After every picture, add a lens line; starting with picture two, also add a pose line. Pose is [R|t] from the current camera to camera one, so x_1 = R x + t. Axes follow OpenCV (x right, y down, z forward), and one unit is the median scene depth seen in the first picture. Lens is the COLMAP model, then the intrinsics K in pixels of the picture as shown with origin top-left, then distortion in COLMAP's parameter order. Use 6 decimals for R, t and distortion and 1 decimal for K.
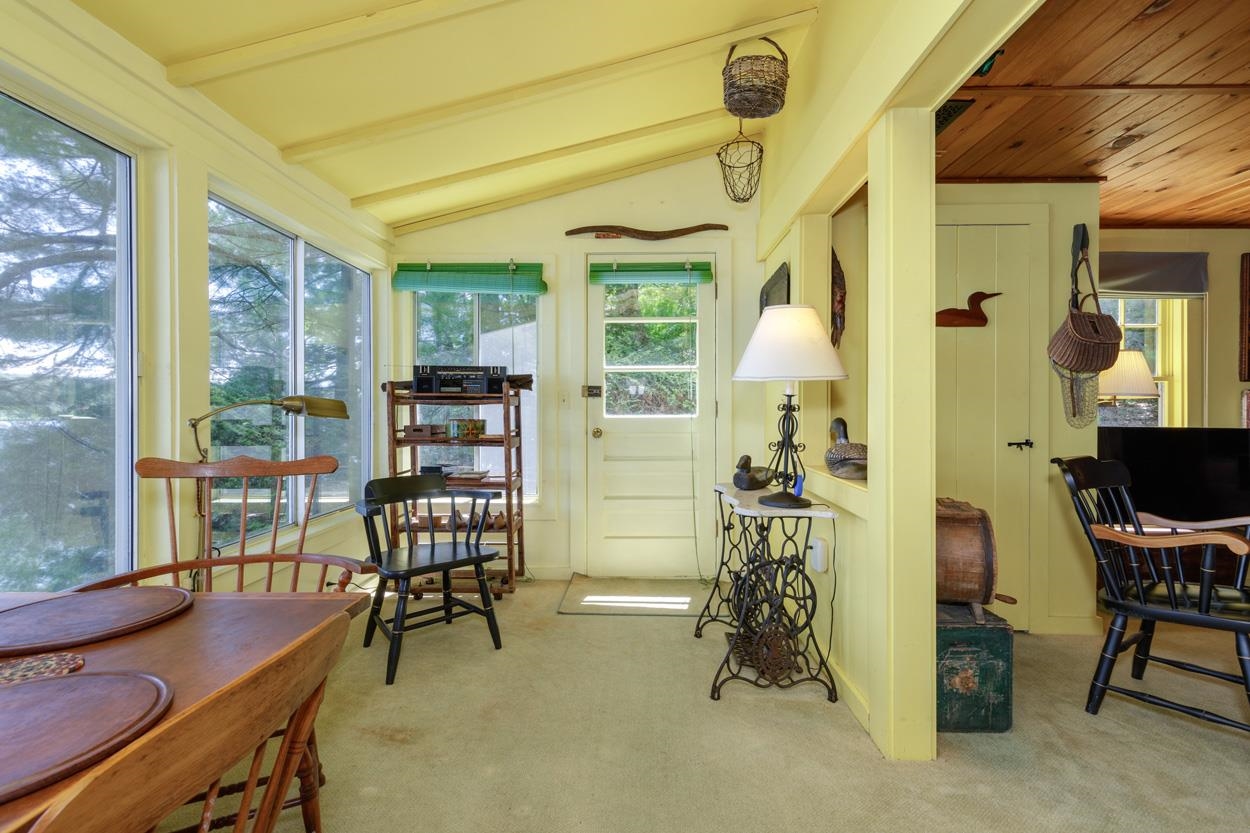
lens RADIAL K [[553.4, 0, 629.0], [0, 553.4, 414.5], [0, 0, 1]] dist [0.004976, 0.000486]
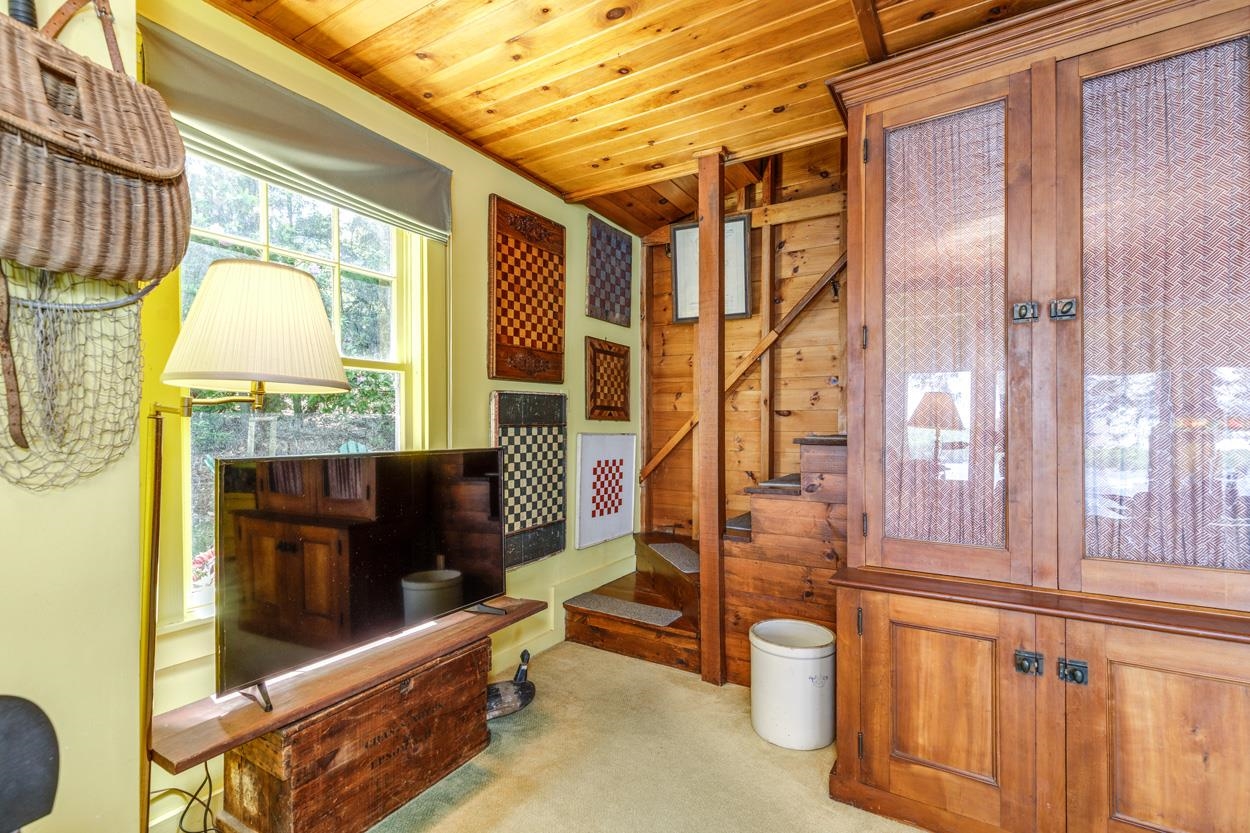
lens RADIAL K [[553.4, 0, 621.7], [0, 553.4, 420.7], [0, 0, 1]] dist [0.004976, 0.000486]
pose [[0.480162, 0.006826, 0.877153, 0.579117], [0.007350, 0.999903, -0.011805, -0.001010], [-0.877149, 0.012116, 0.480066, 0.529655]]
